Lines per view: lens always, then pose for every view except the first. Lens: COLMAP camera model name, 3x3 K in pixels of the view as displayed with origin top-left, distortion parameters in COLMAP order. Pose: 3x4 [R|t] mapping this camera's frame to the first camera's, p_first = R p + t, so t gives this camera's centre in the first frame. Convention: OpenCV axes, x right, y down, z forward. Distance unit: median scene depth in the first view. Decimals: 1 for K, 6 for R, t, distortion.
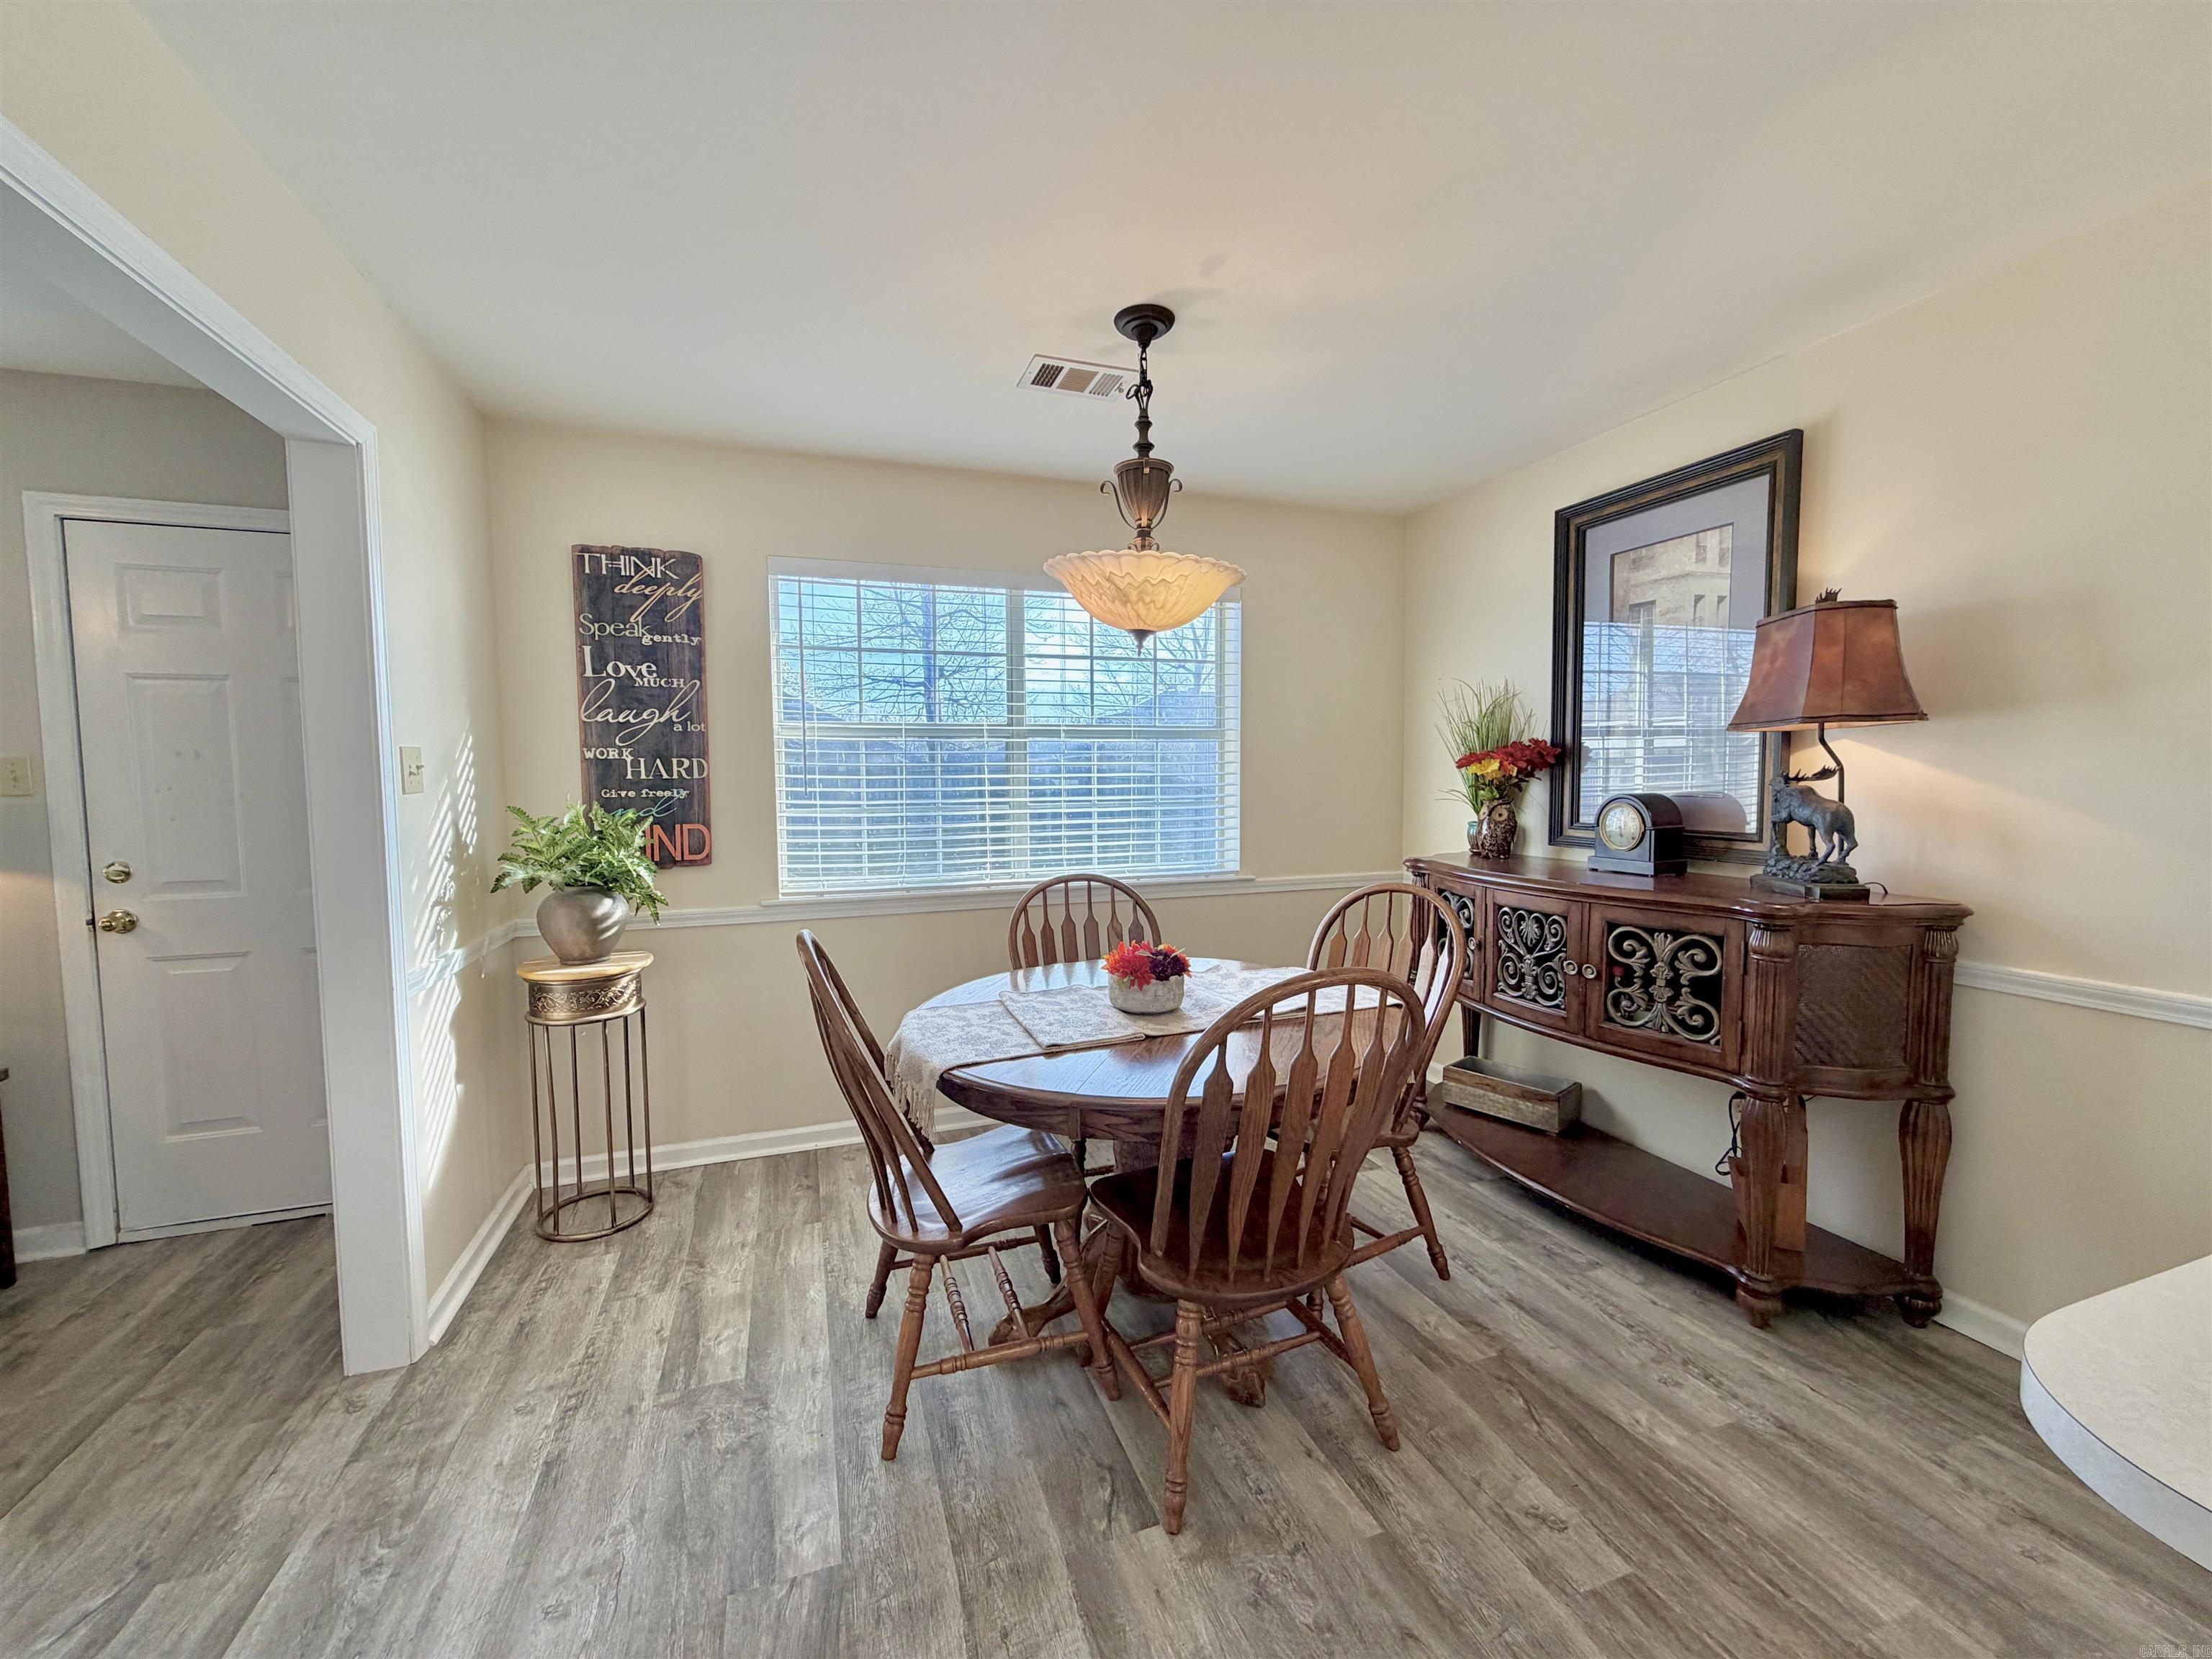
lens RADIAL K [[880.1, 0, 1100.2], [0, 880.1, 830.2], [0, 0, 1]] dist [-0.000981, 0.000019]
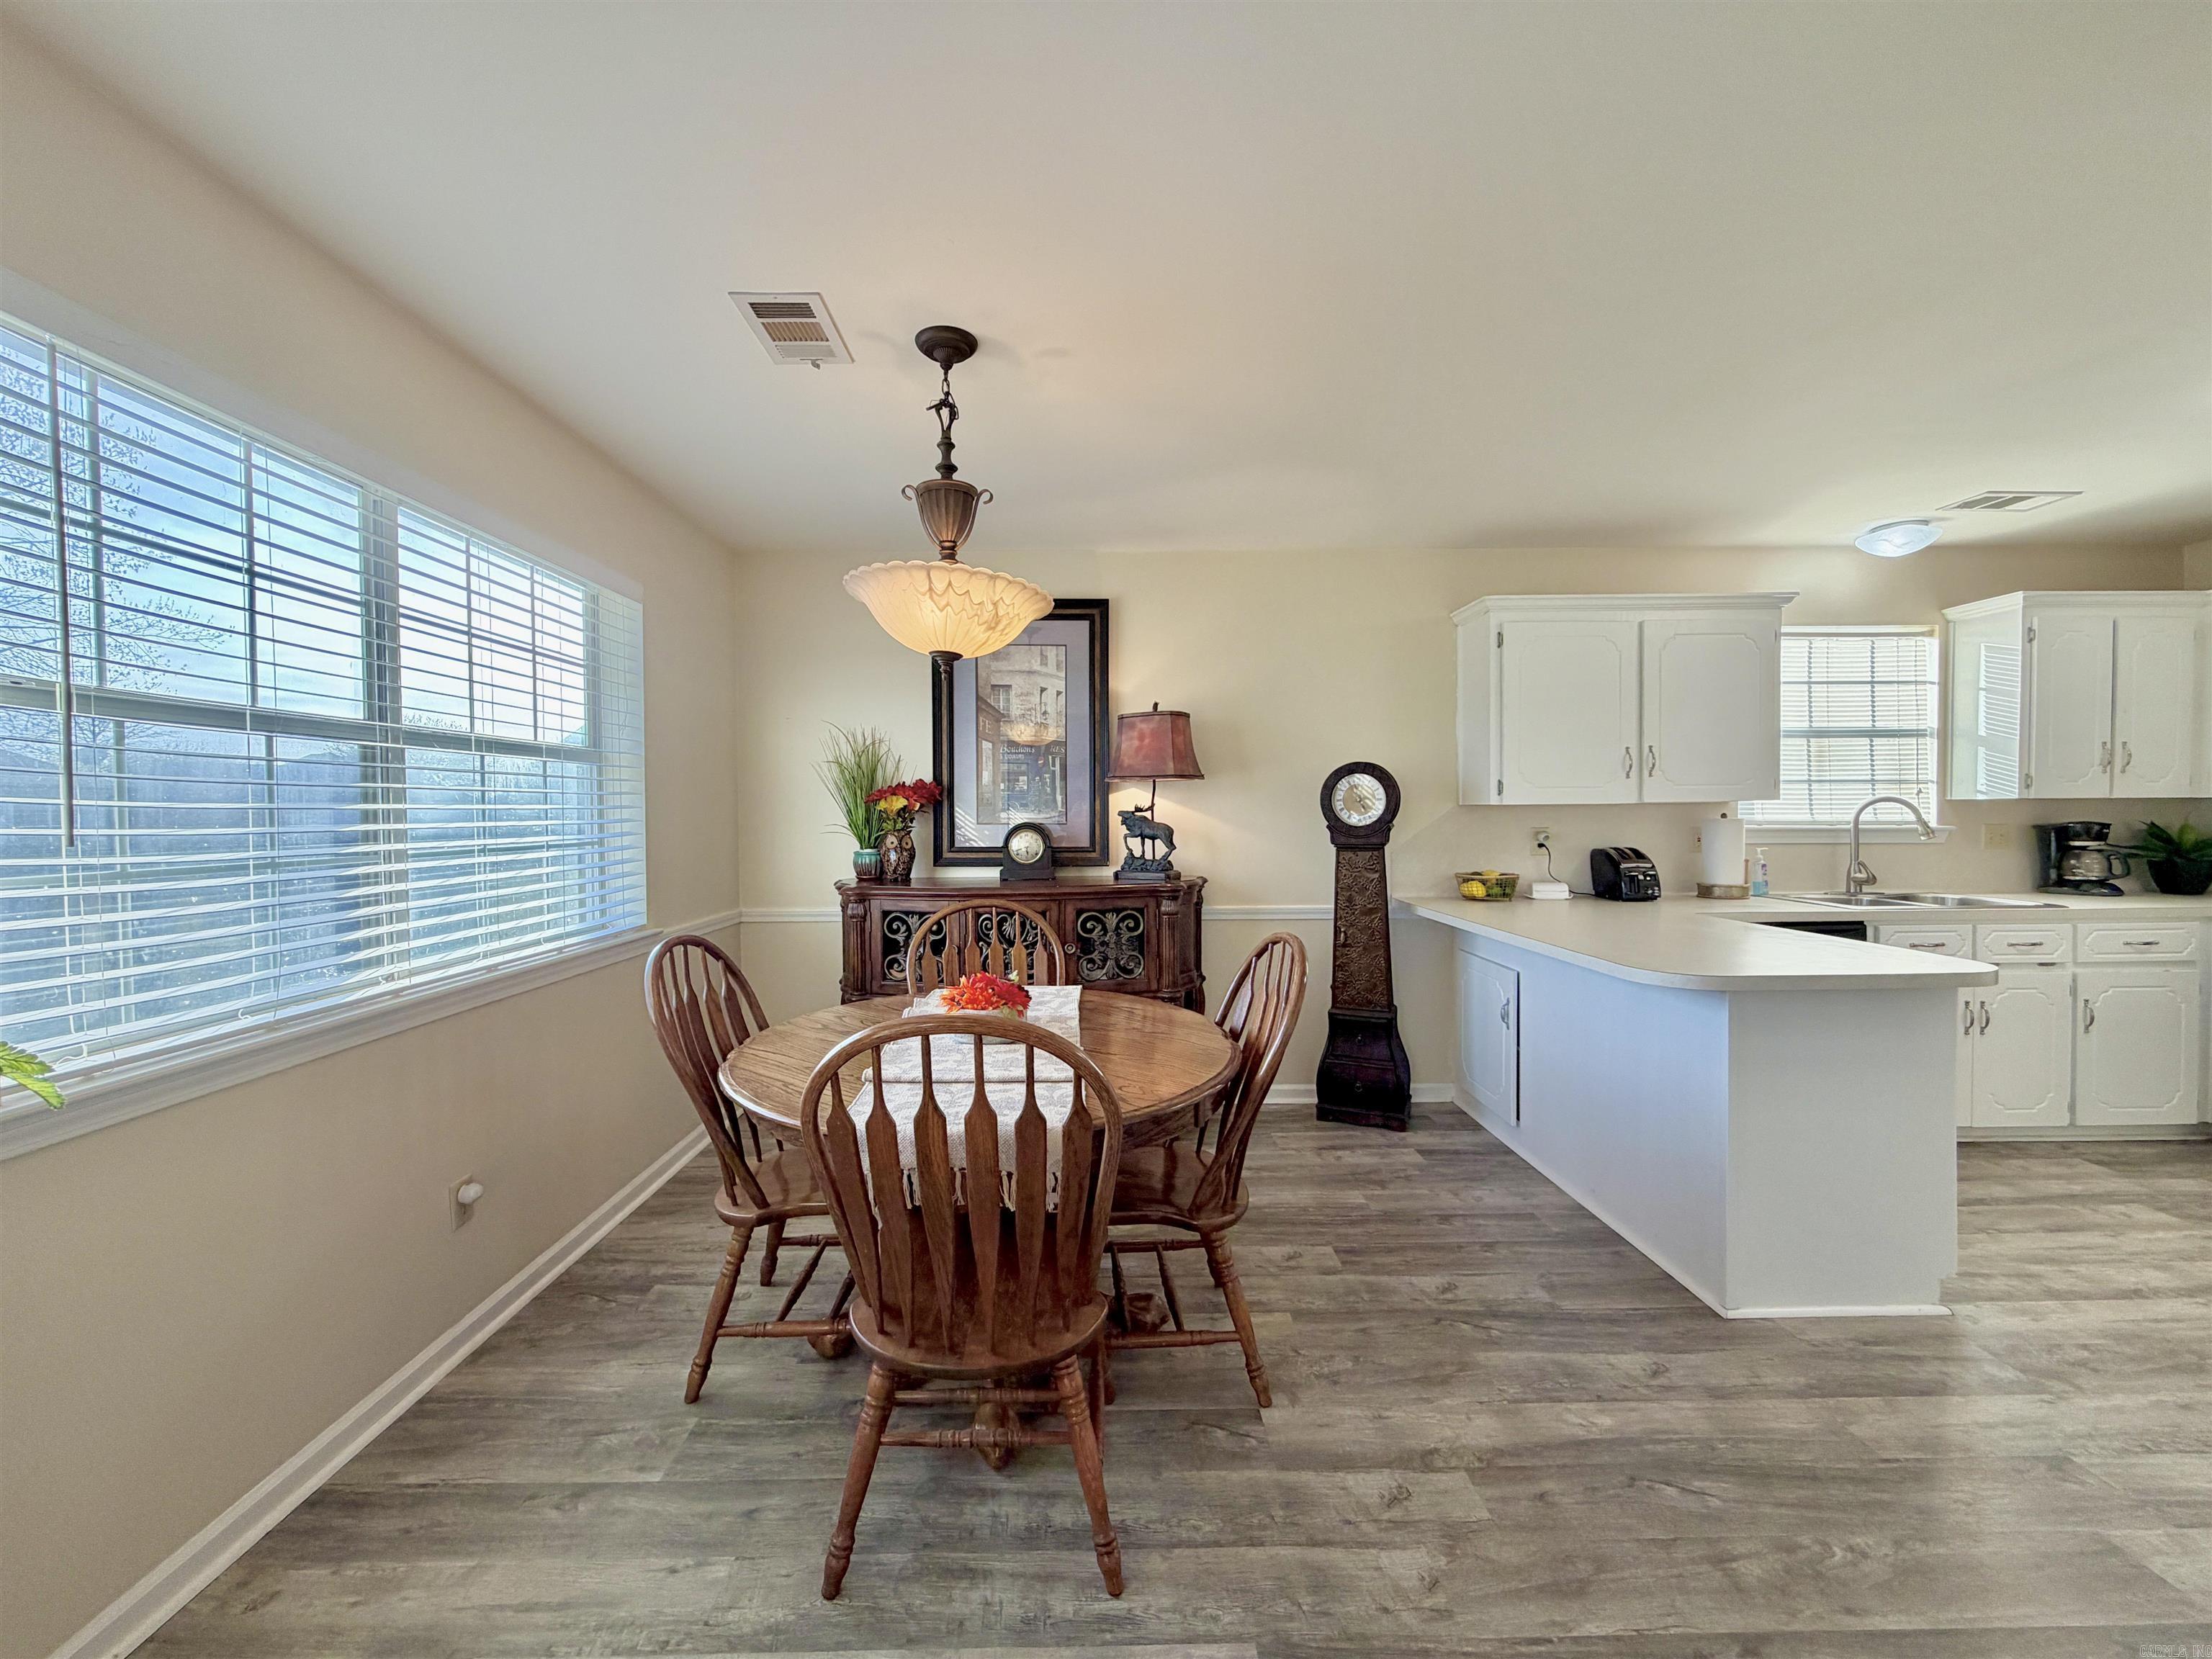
lens RADIAL K [[880.1, 0, 1100.2], [0, 880.1, 830.2], [0, 0, 1]] dist [-0.000981, 0.000019]
pose [[0.316132, -0.014983, 0.948597, -0.707666], [0.062293, 0.998045, -0.004996, -0.016121], [-0.946668, 0.060670, 0.316447, 0.472459]]
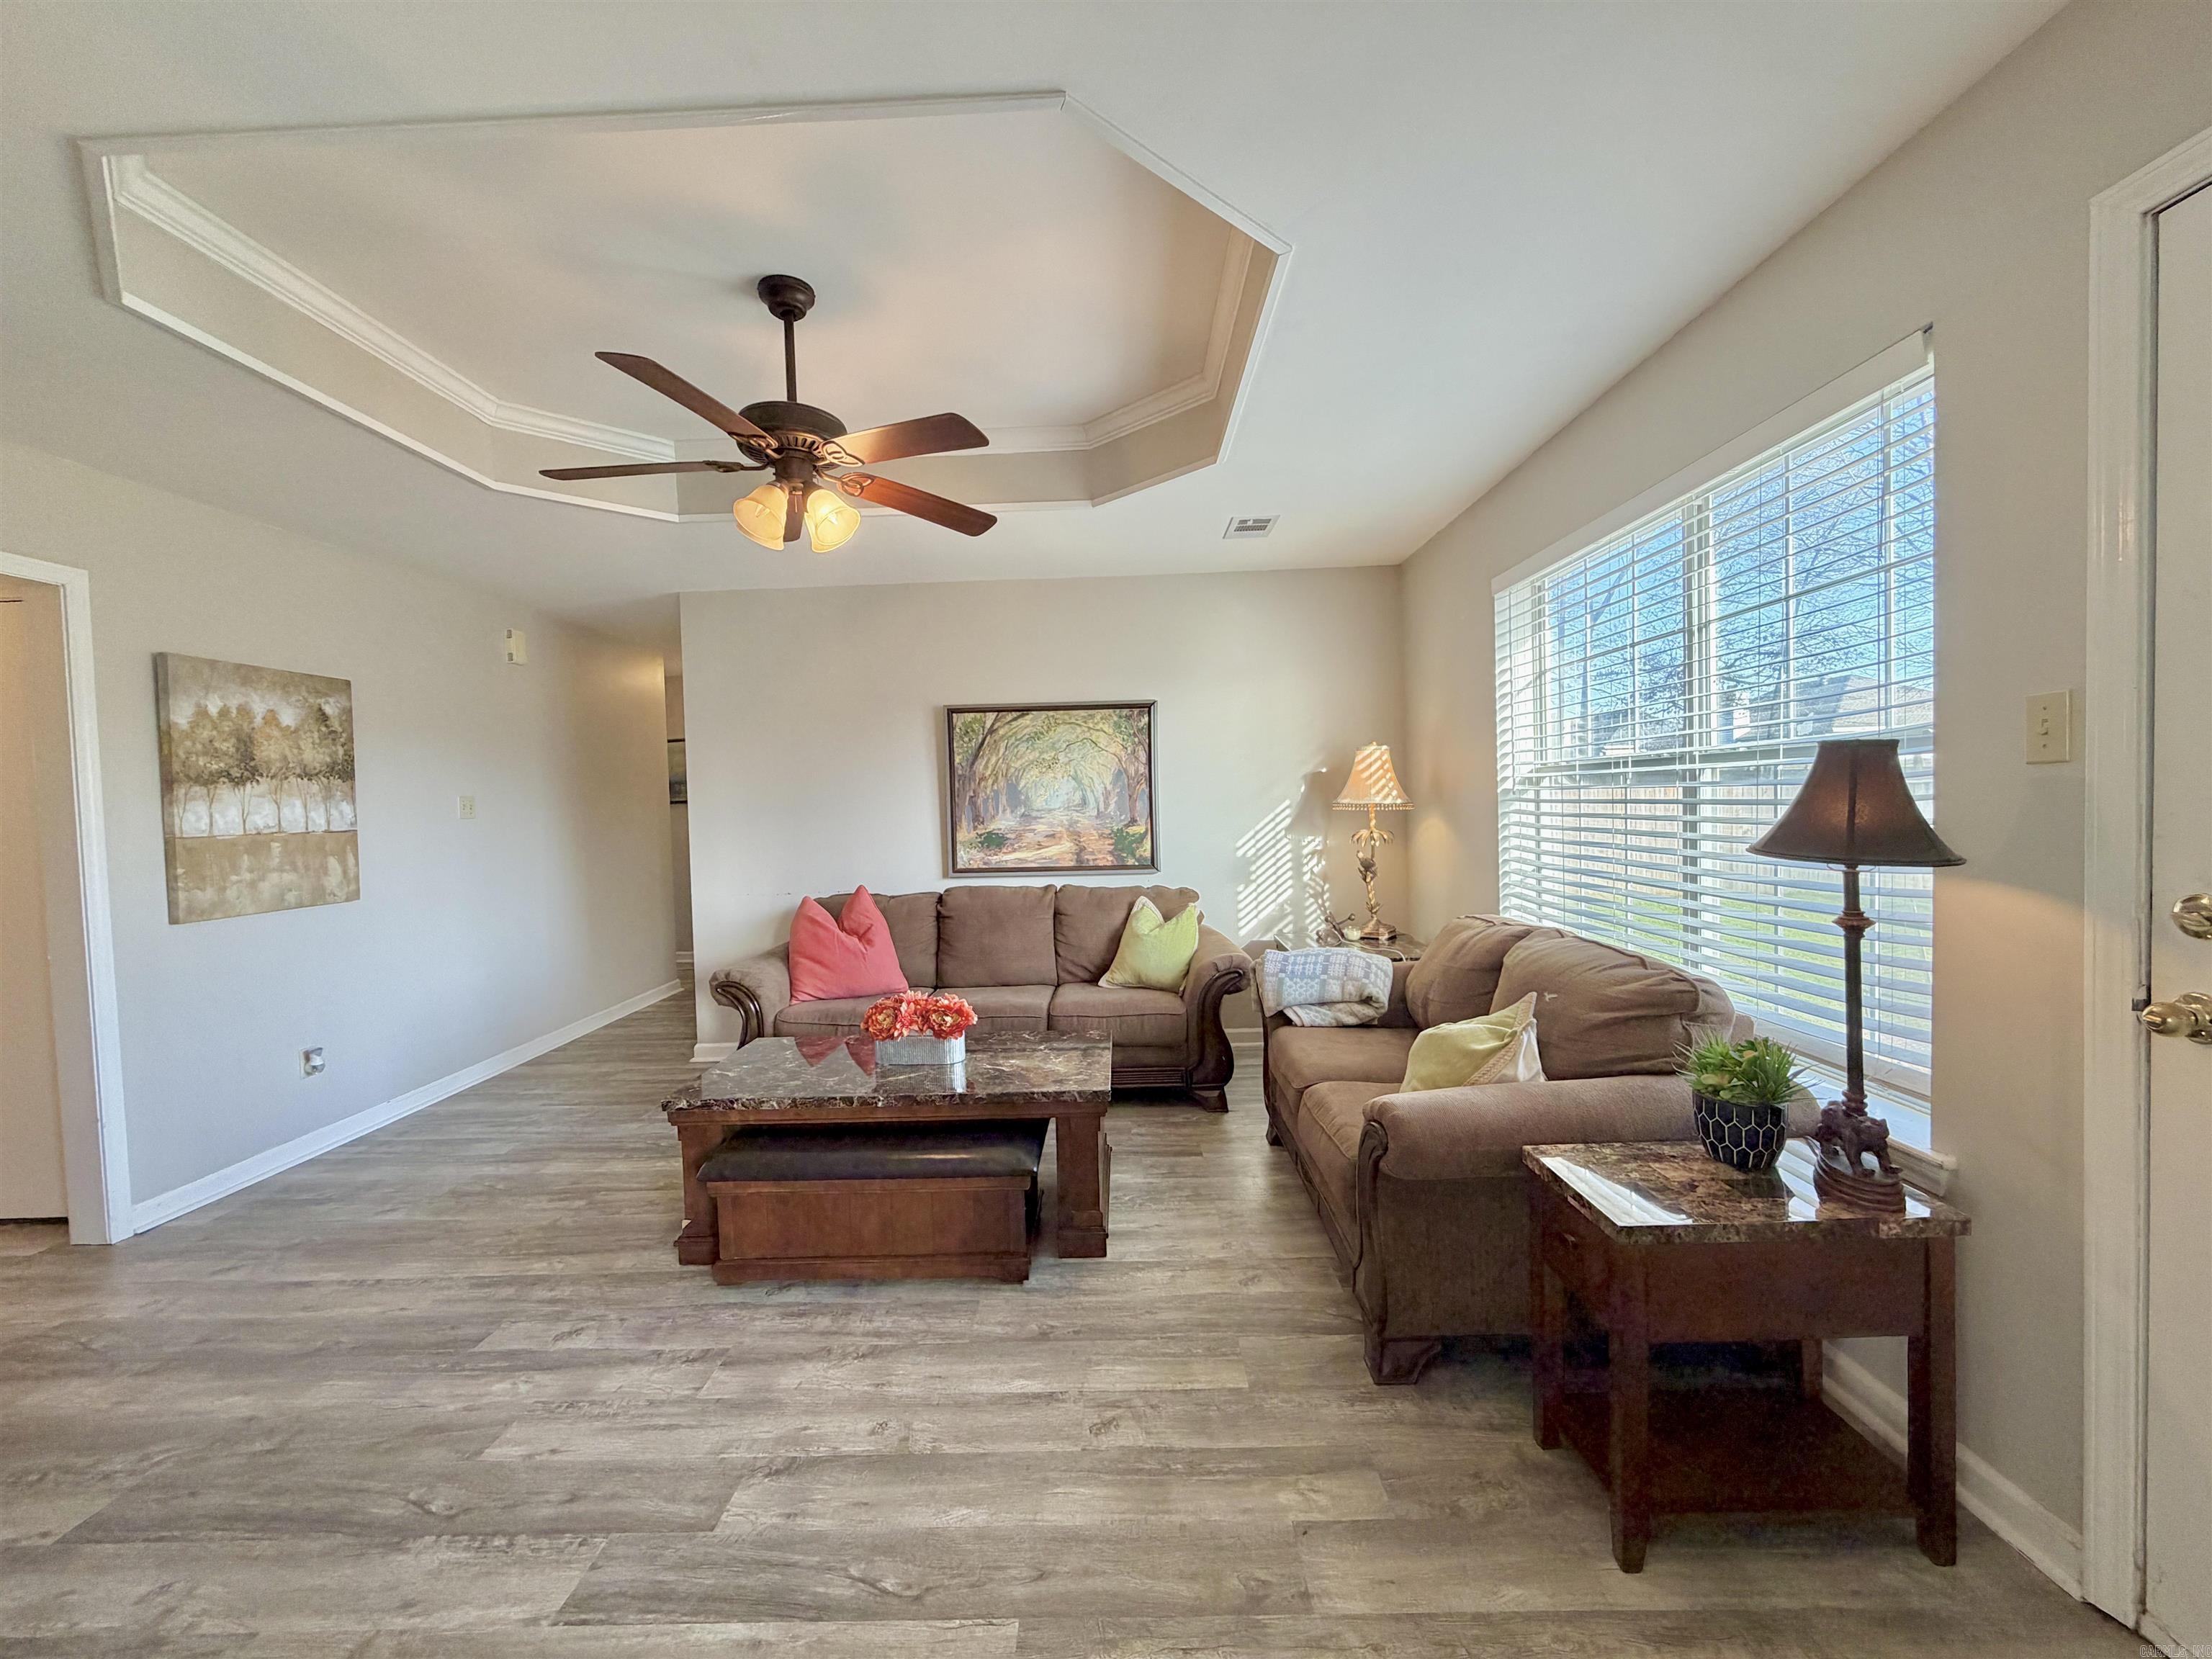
lens RADIAL K [[880.1, 0, 1100.2], [0, 880.1, 830.2], [0, 0, 1]] dist [-0.000981, 0.000019]
pose [[-0.344729, 0.051741, -0.937275, -0.449538], [-0.022842, 0.997722, 0.063479, -0.016377], [0.938424, 0.043292, -0.342762, 0.583228]]
